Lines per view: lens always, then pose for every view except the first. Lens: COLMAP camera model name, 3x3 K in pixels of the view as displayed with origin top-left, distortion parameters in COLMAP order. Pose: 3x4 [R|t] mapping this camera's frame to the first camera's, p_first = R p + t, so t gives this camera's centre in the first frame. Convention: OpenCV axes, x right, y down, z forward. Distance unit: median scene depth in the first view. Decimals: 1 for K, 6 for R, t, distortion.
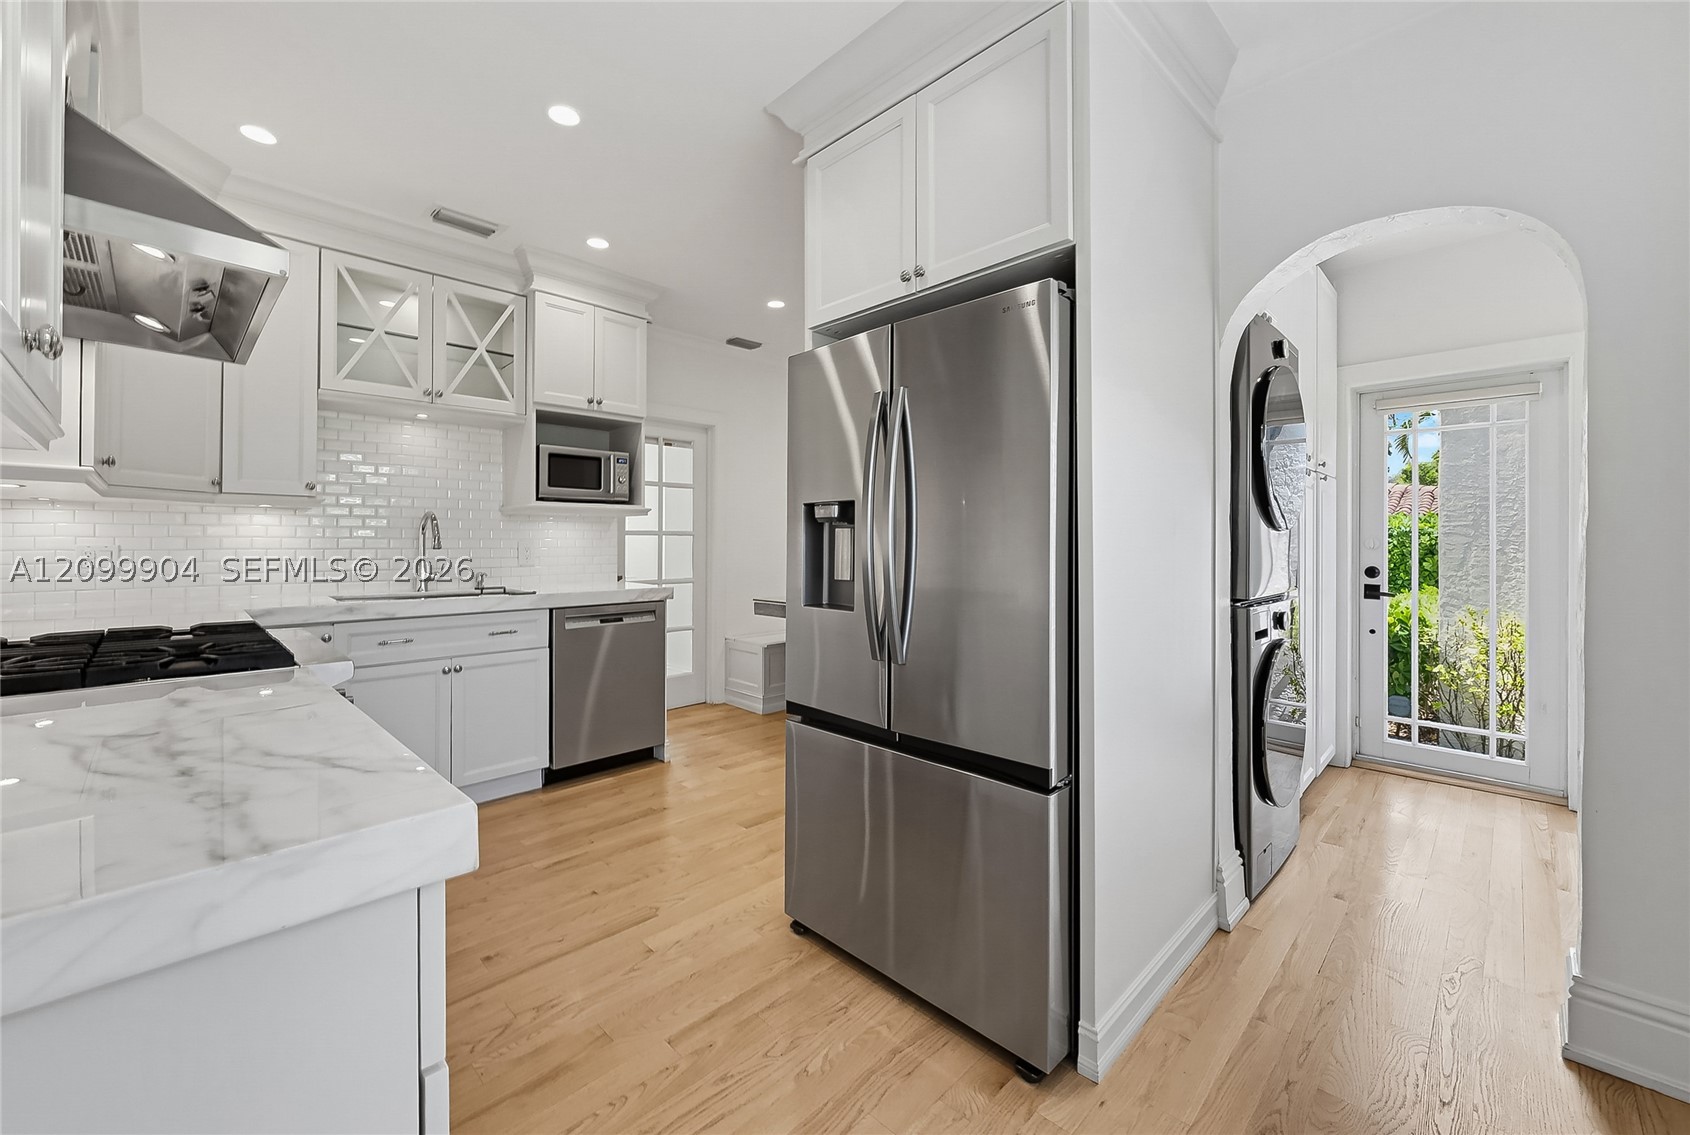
lens RADIAL K [[675.7, 0, 849.2], [0, 675.7, 541.4], [0, 0, 1]] dist [-0.000542, -0.000143]
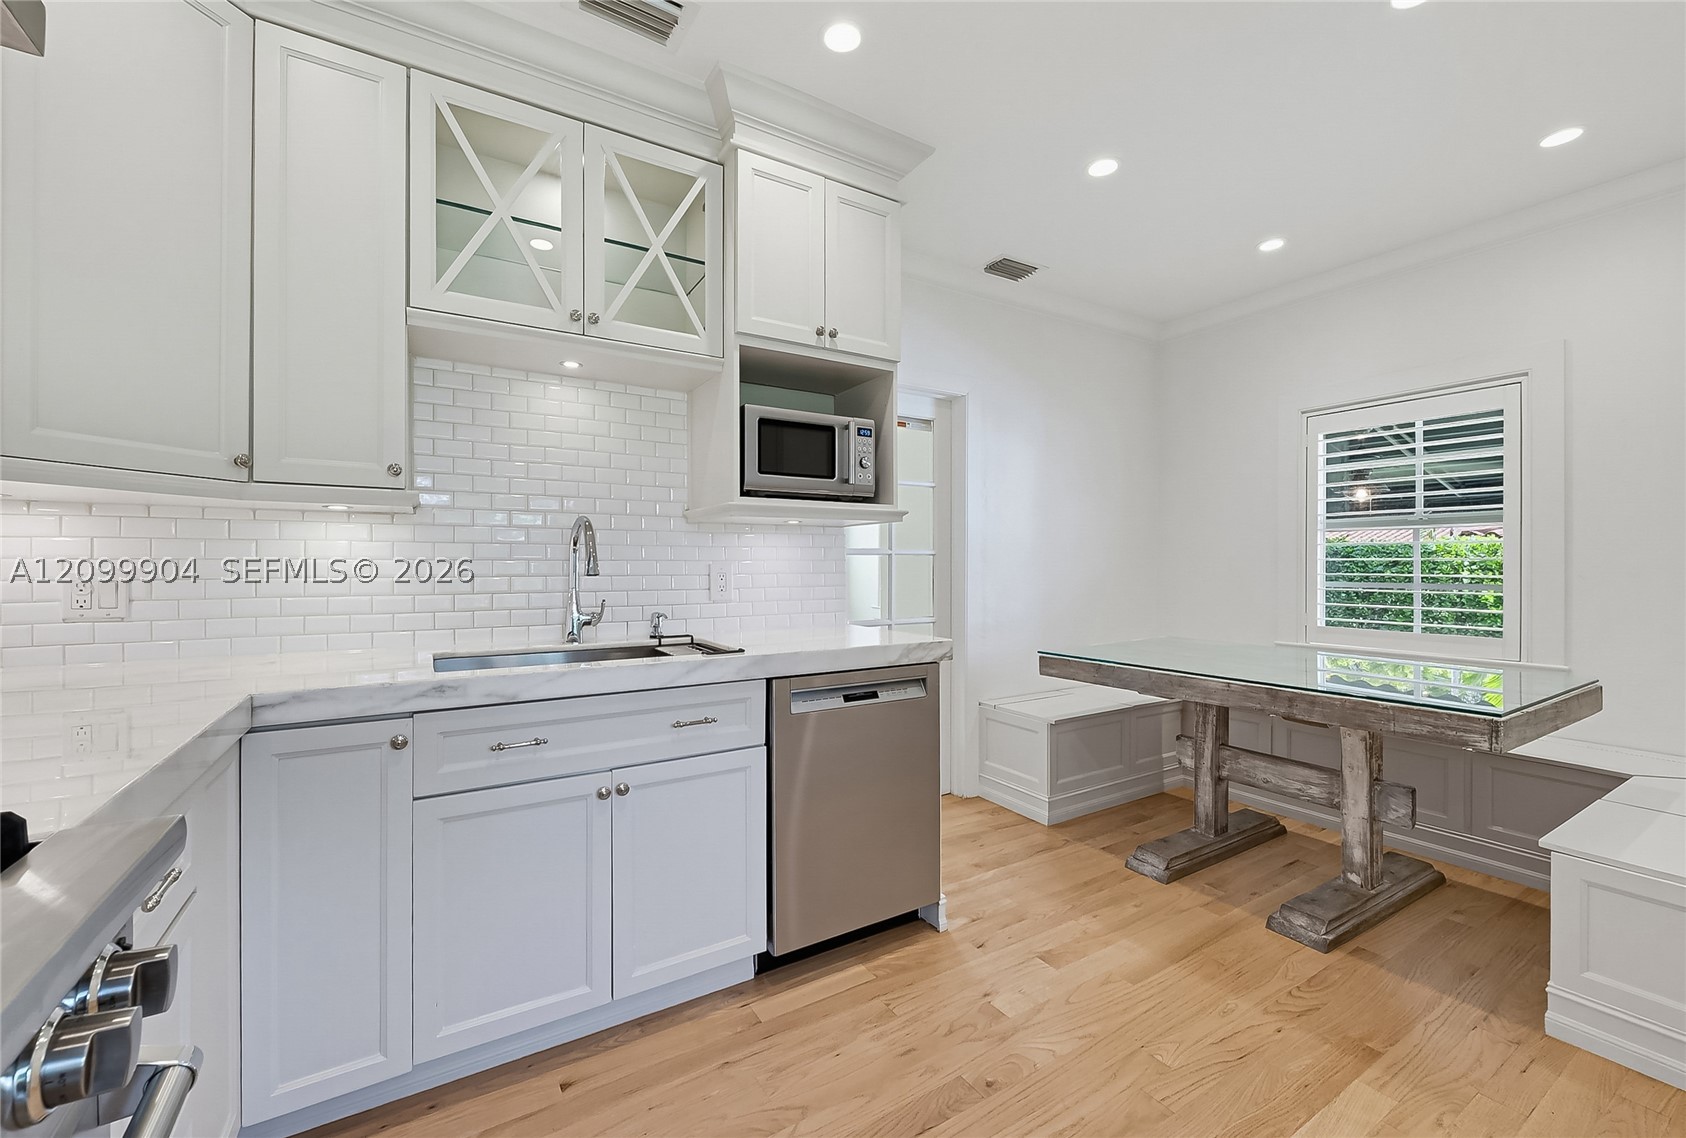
lens RADIAL K [[692.4, 0, 843.0], [0, 692.4, 569.0], [0, 0, 1]] dist [0.000556, 0.000058]
pose [[0.971973, -0.003501, -0.235065, -0.226569], [0.004686, 0.999979, 0.004485, 0.002899], [0.235044, -0.005461, 0.971969, 0.414527]]
